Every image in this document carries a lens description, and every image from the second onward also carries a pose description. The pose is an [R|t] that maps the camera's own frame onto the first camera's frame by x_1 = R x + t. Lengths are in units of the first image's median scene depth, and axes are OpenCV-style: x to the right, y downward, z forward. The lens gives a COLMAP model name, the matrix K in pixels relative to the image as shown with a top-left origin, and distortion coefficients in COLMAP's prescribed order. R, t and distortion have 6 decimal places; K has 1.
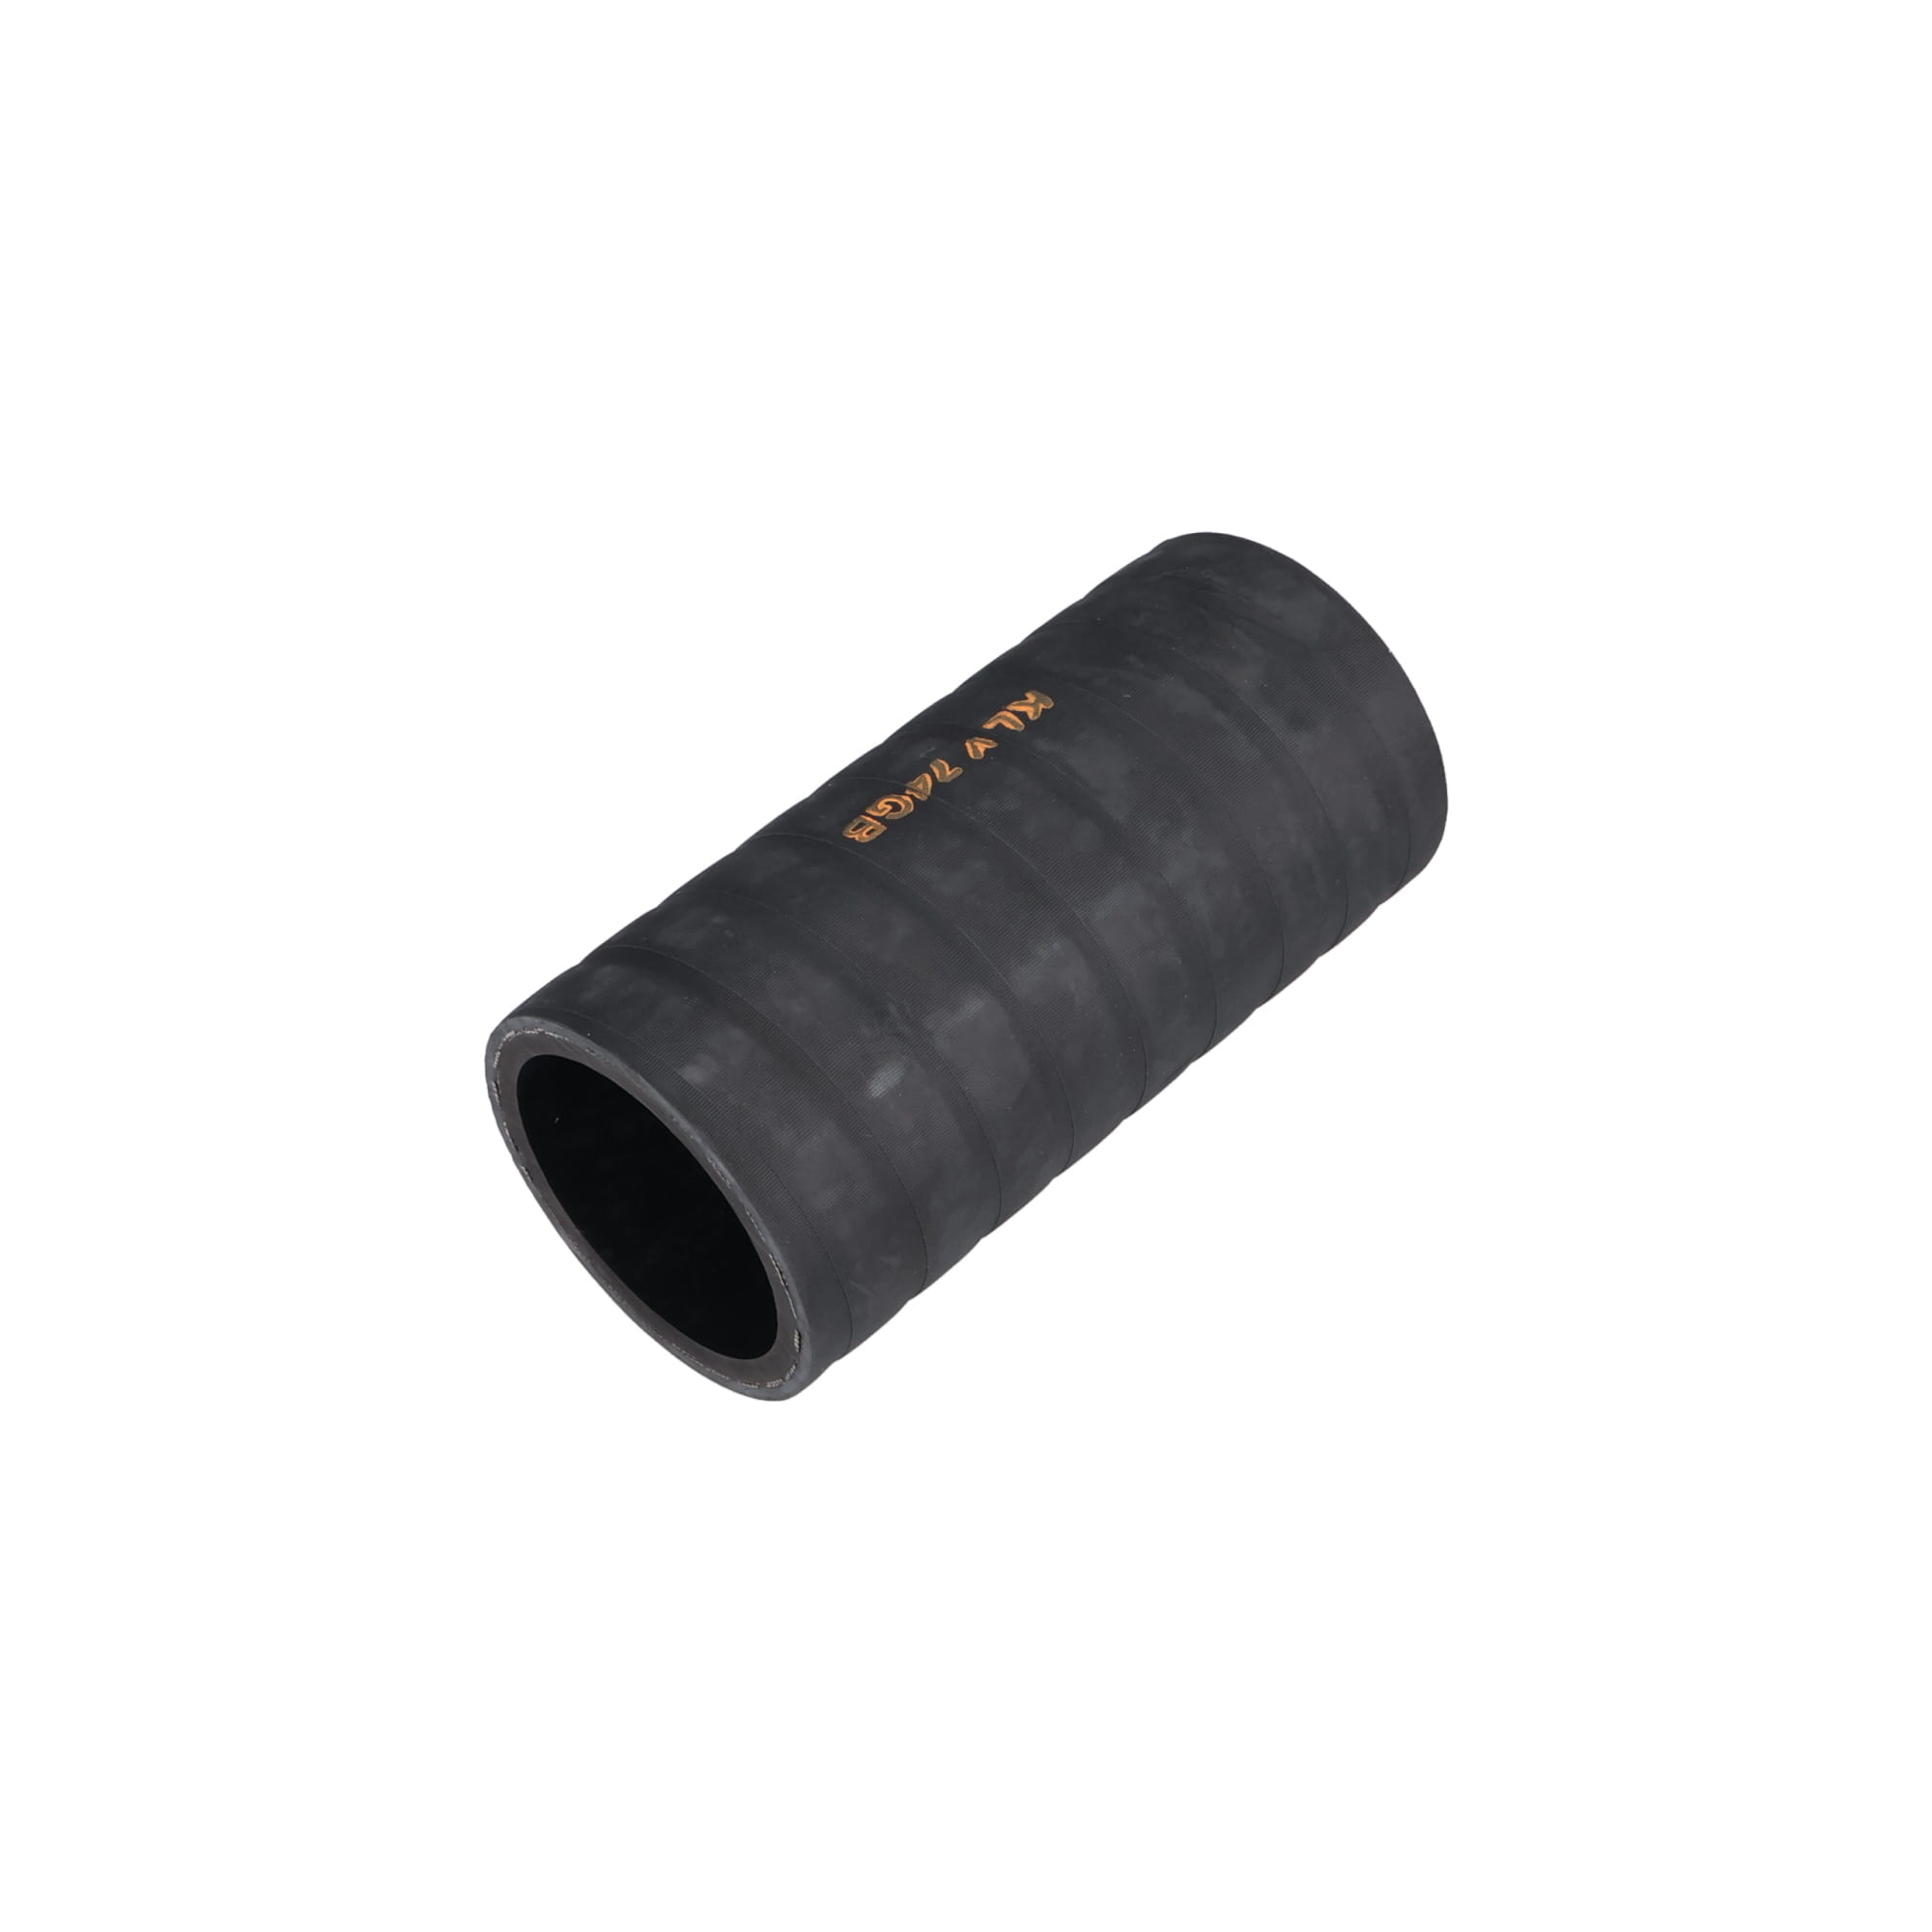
lens RADIAL K [[3373.5, 0, 966.0], [0, 3373.5, 966.0], [0, 0, 1]] dist [-0.243561, -0.013565]
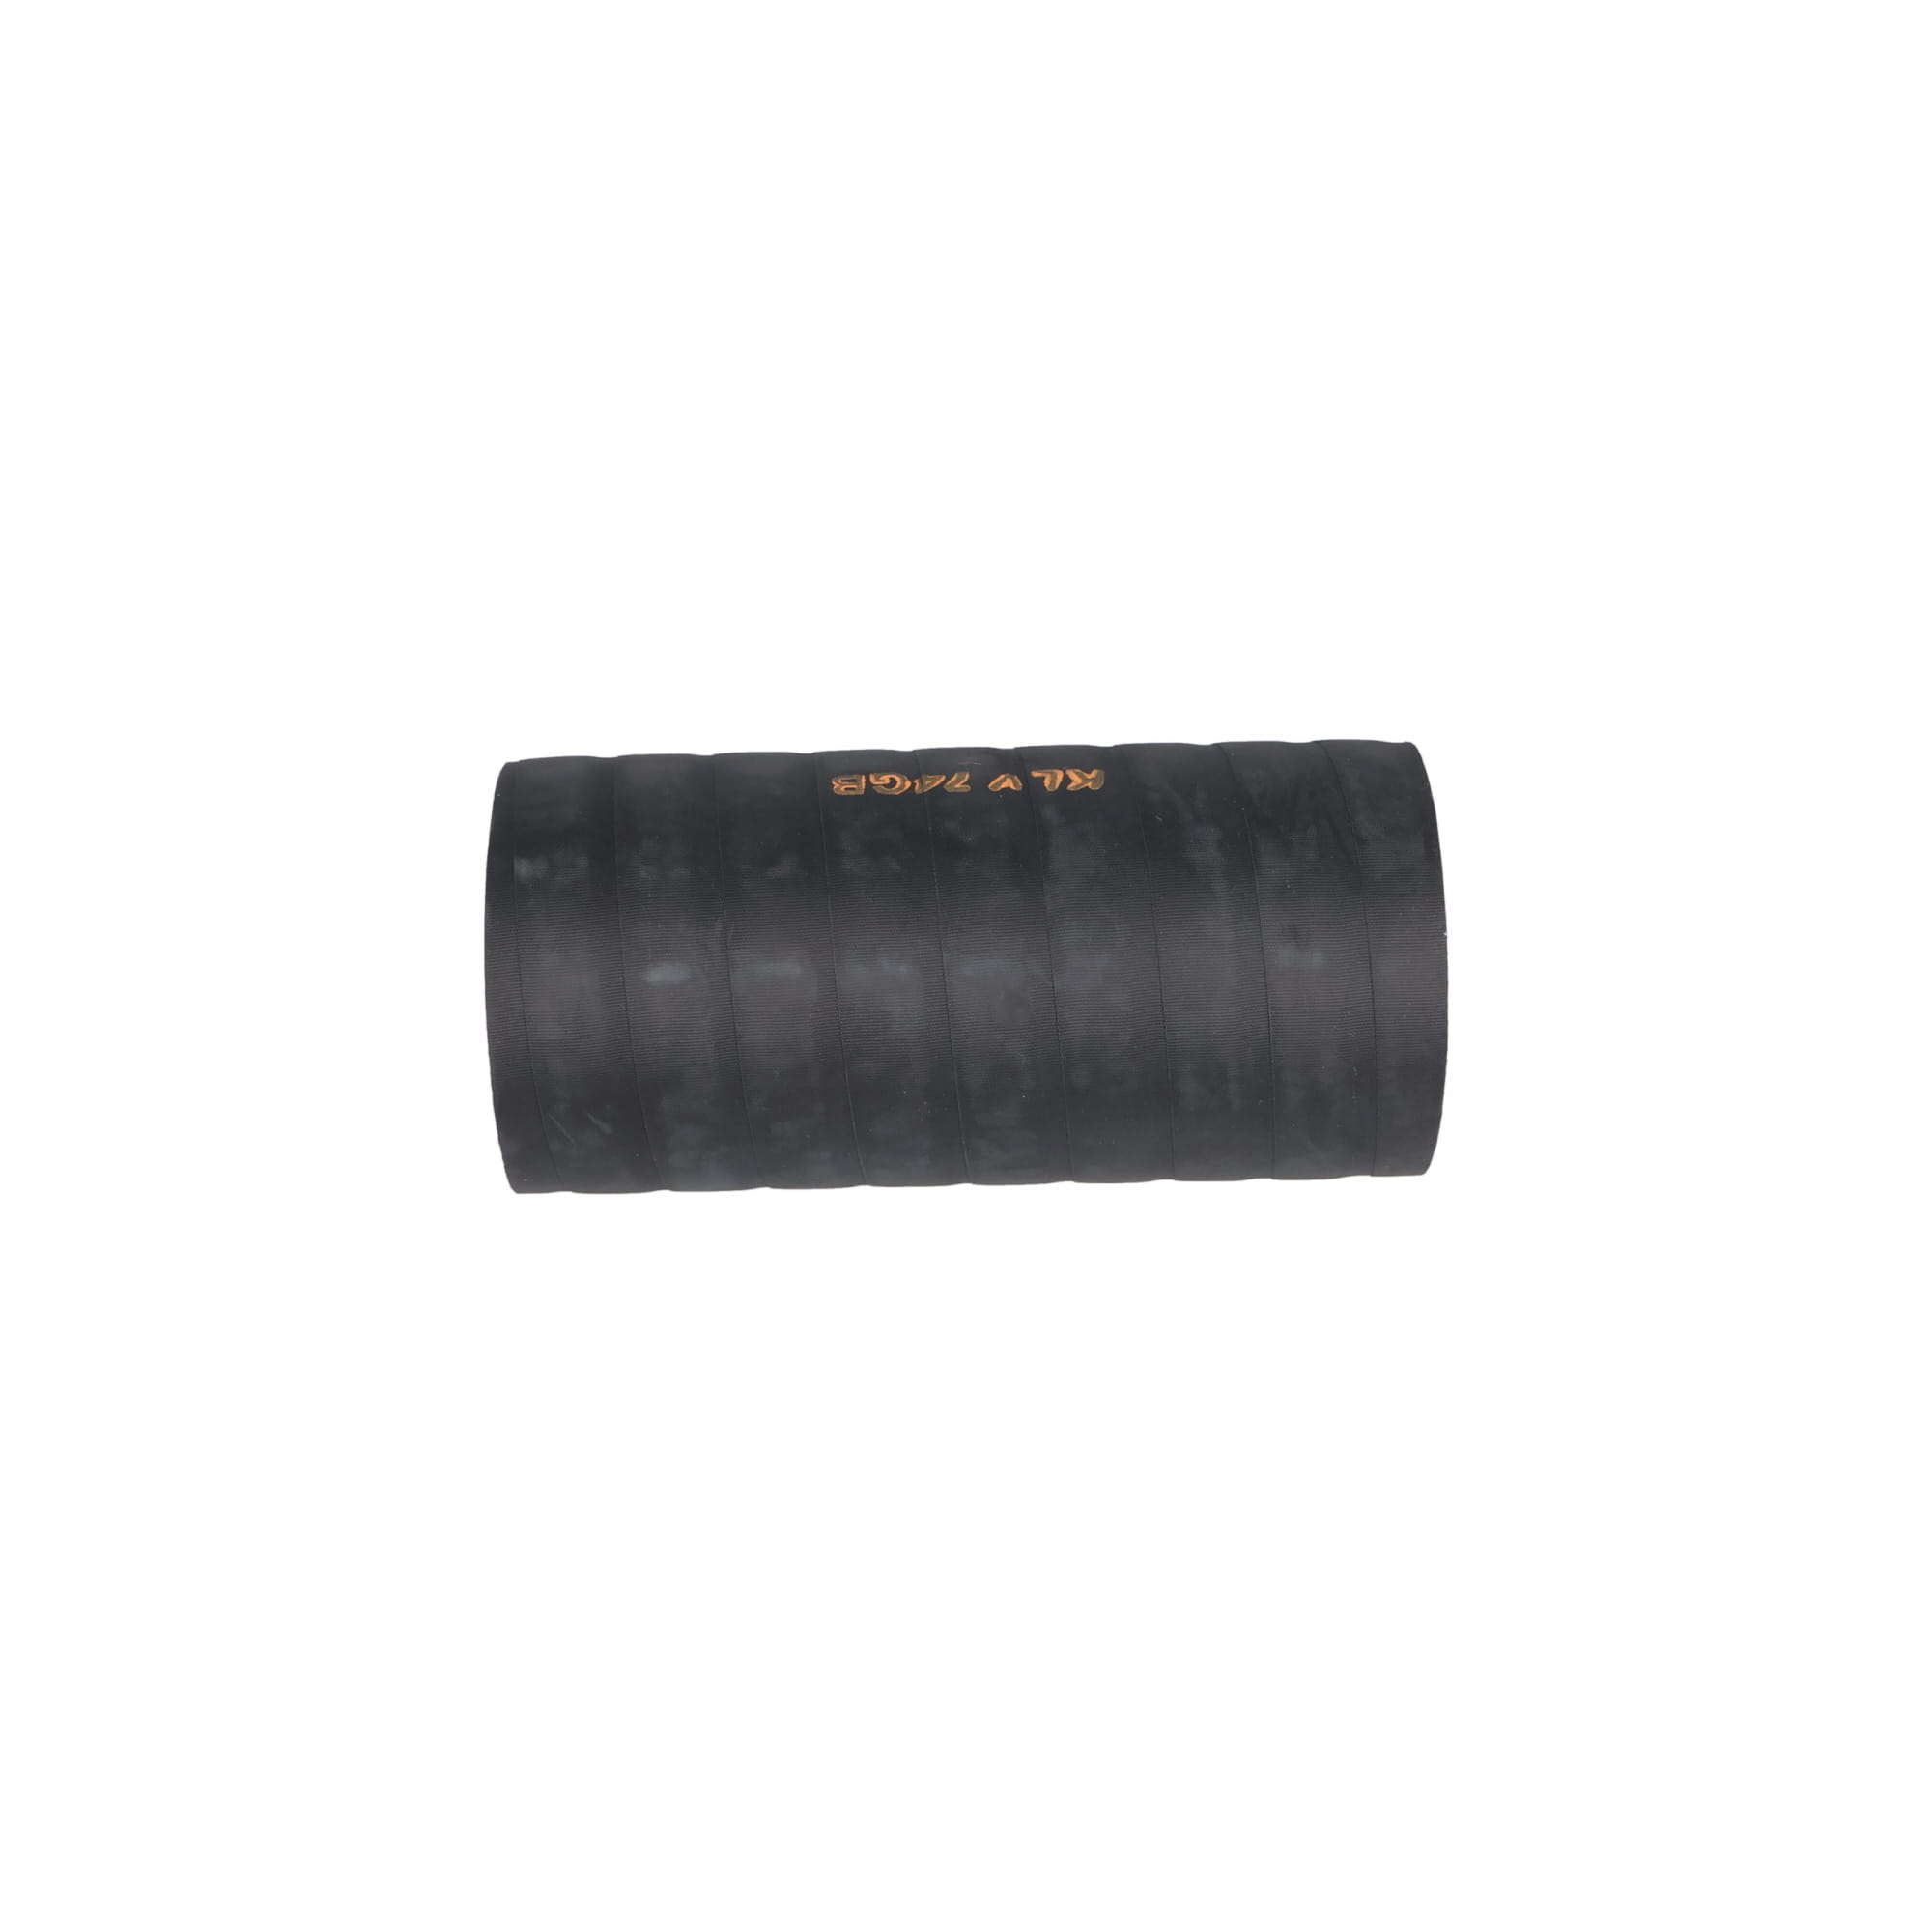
lens RADIAL K [[3373.5, 0, 966.0], [0, 3373.5, 966.0], [0, 0, 1]] dist [-0.243561, -0.013565]
pose [[0.706920, 0.518827, -0.480711, 0.518654], [-0.523910, 0.840698, 0.136910, -0.153087], [0.475166, 0.155065, 0.866125, 0.121967]]
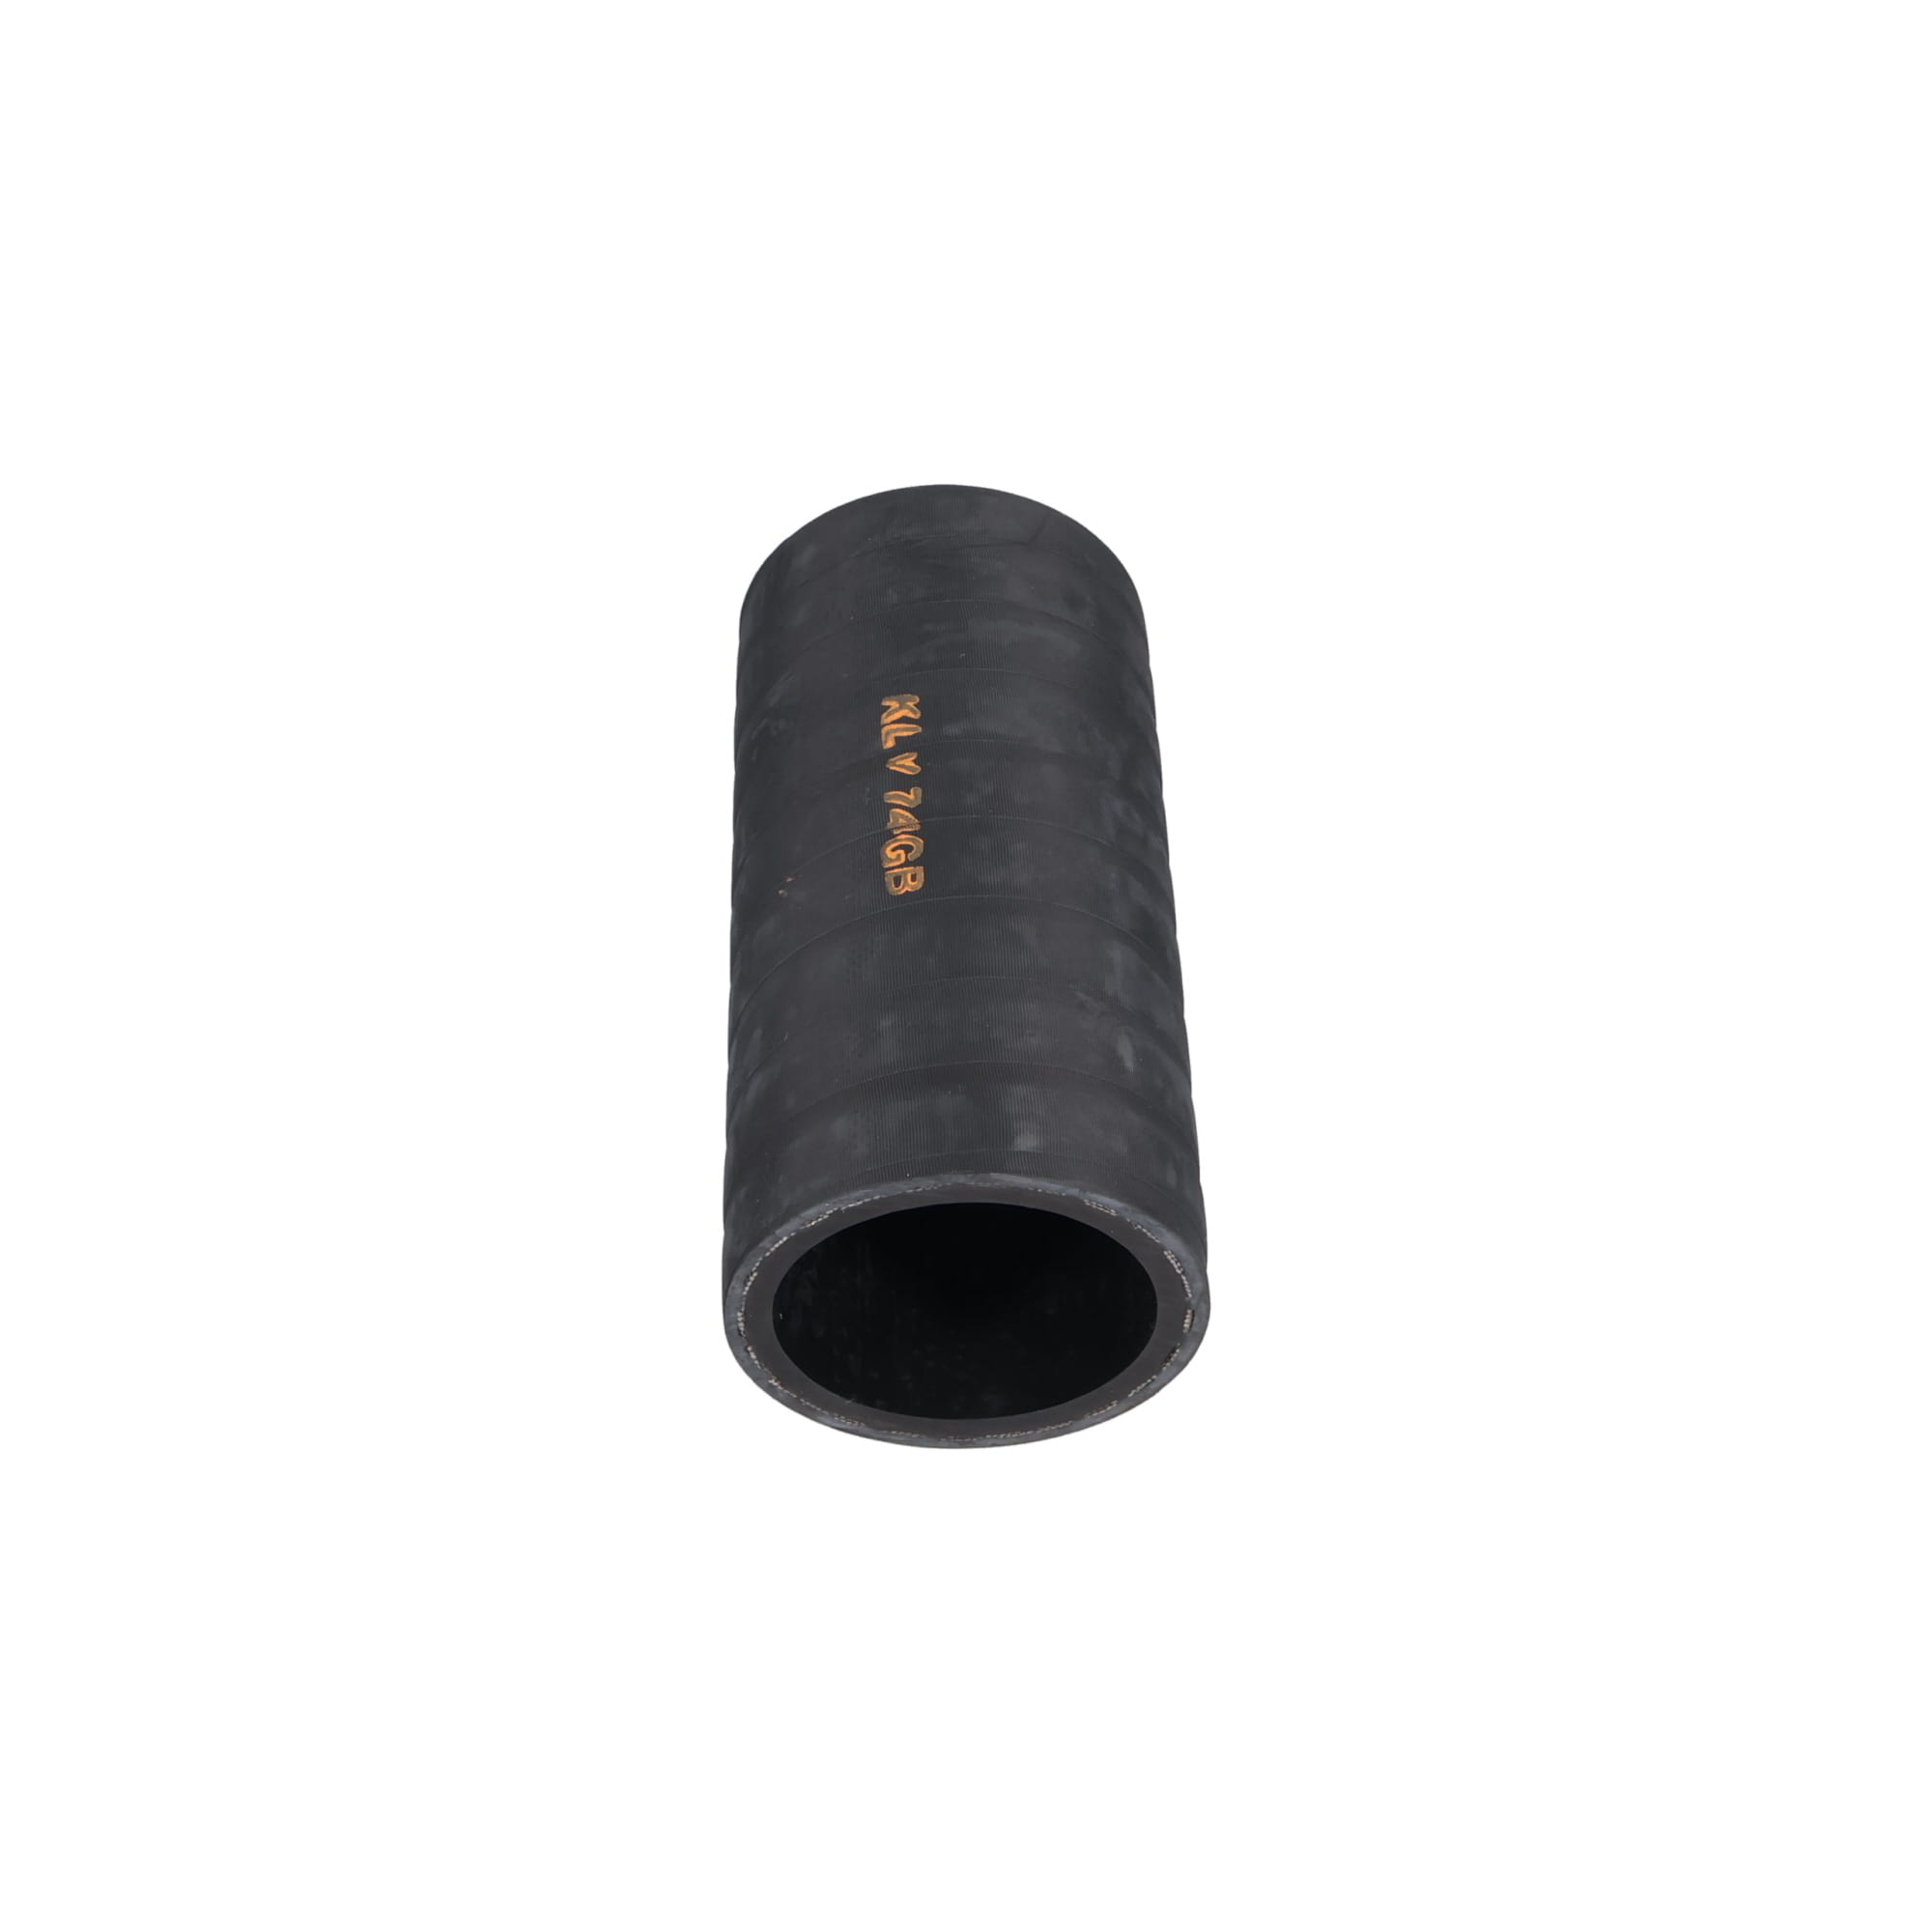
lens RADIAL K [[3373.5, 0, 966.0], [0, 3373.5, 966.0], [0, 0, 1]] dist [-0.243561, -0.013565]
pose [[0.701012, -0.521826, 0.486086, -0.506698], [0.523382, 0.839435, 0.146357, -0.153159], [-0.484411, 0.151810, 0.861568, 0.138535]]
